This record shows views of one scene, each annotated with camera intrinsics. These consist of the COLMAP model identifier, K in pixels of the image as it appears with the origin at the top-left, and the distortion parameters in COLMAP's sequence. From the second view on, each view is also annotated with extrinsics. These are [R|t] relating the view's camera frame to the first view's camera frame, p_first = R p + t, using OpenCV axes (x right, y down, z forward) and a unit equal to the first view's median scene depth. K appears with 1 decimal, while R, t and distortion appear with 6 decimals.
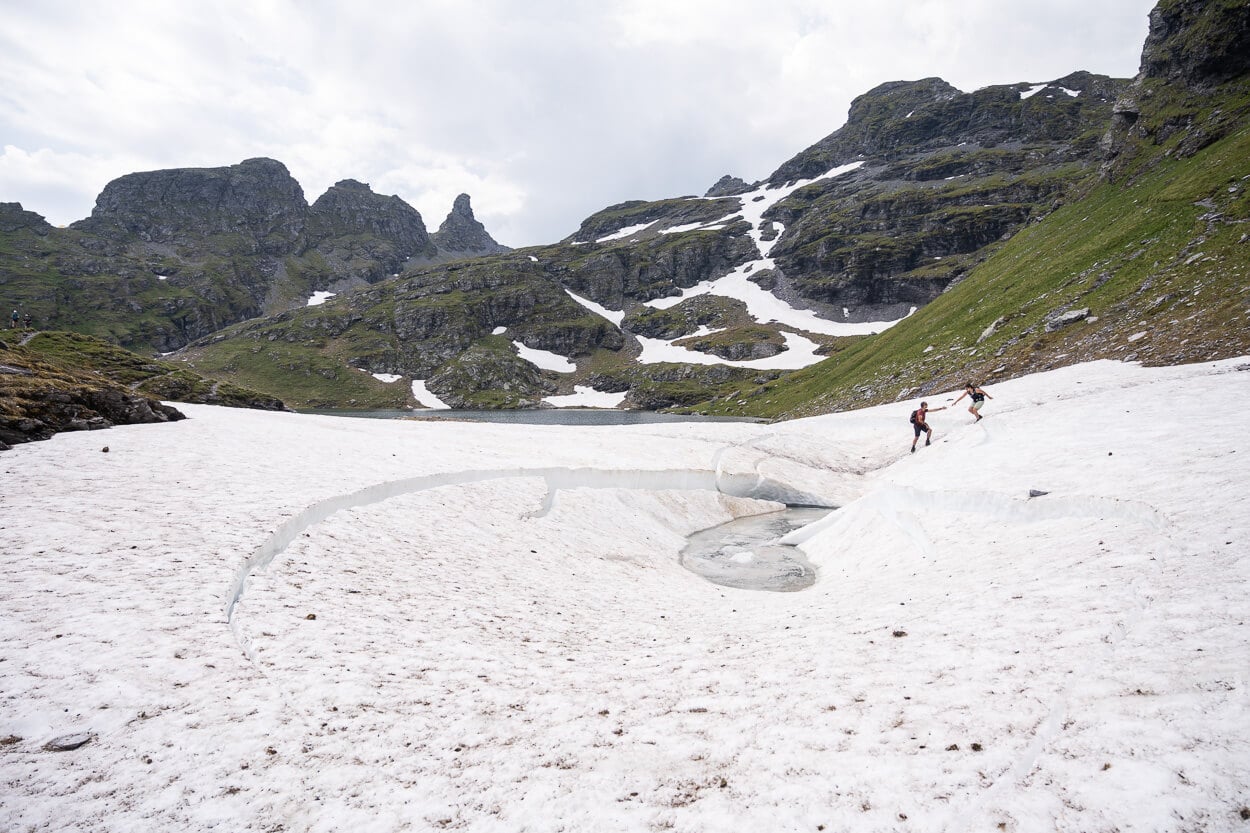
lens RADIAL K [[836.0, 0, 623.5], [0, 836.0, 414.4], [0, 0, 1]] dist [-0.007884, 0.004634]
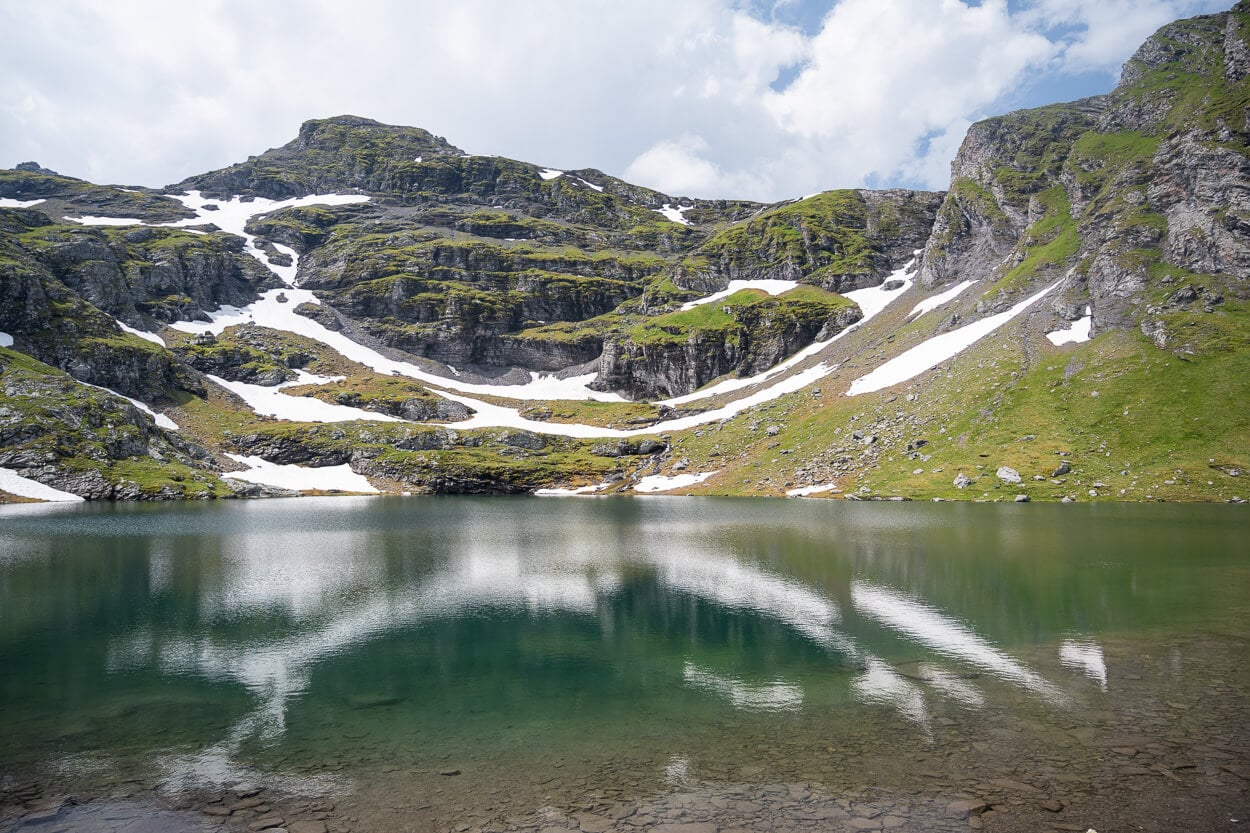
lens RADIAL K [[836.0, 0, 629.7], [0, 836.0, 415.8], [0, 0, 1]] dist [-0.007884, 0.004634]
pose [[0.580030, 0.052545, 0.812899, -0.297124], [0.017893, 0.996855, -0.077203, -0.009350], [-0.814399, 0.059325, 0.577265, 0.367356]]
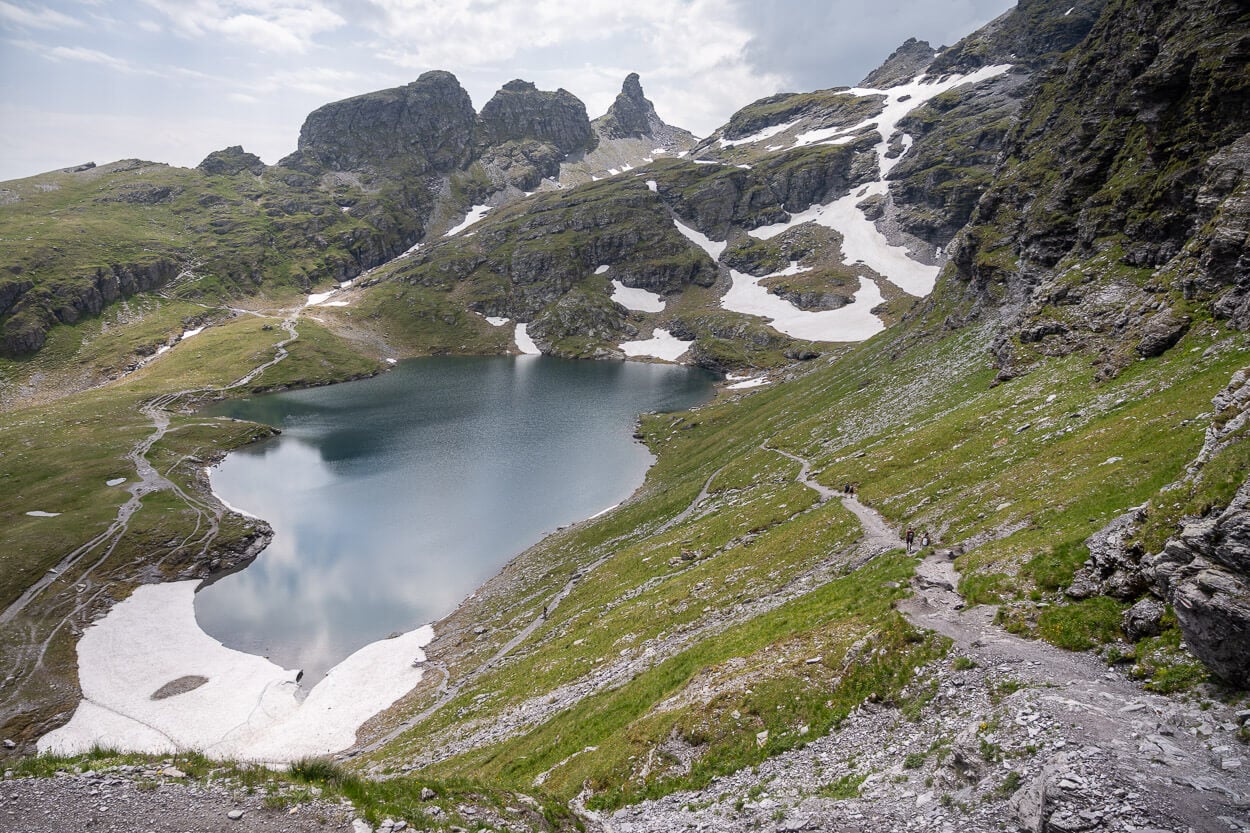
lens RADIAL K [[836.0, 0, 619.4], [0, 836.0, 413.9], [0, 0, 1]] dist [-0.007884, 0.004634]
pose [[0.963315, 0.075105, -0.257651, 0.163635], [-0.020111, 0.977545, 0.209763, -0.131380], [0.267620, -0.196886, 0.943194, -0.098082]]
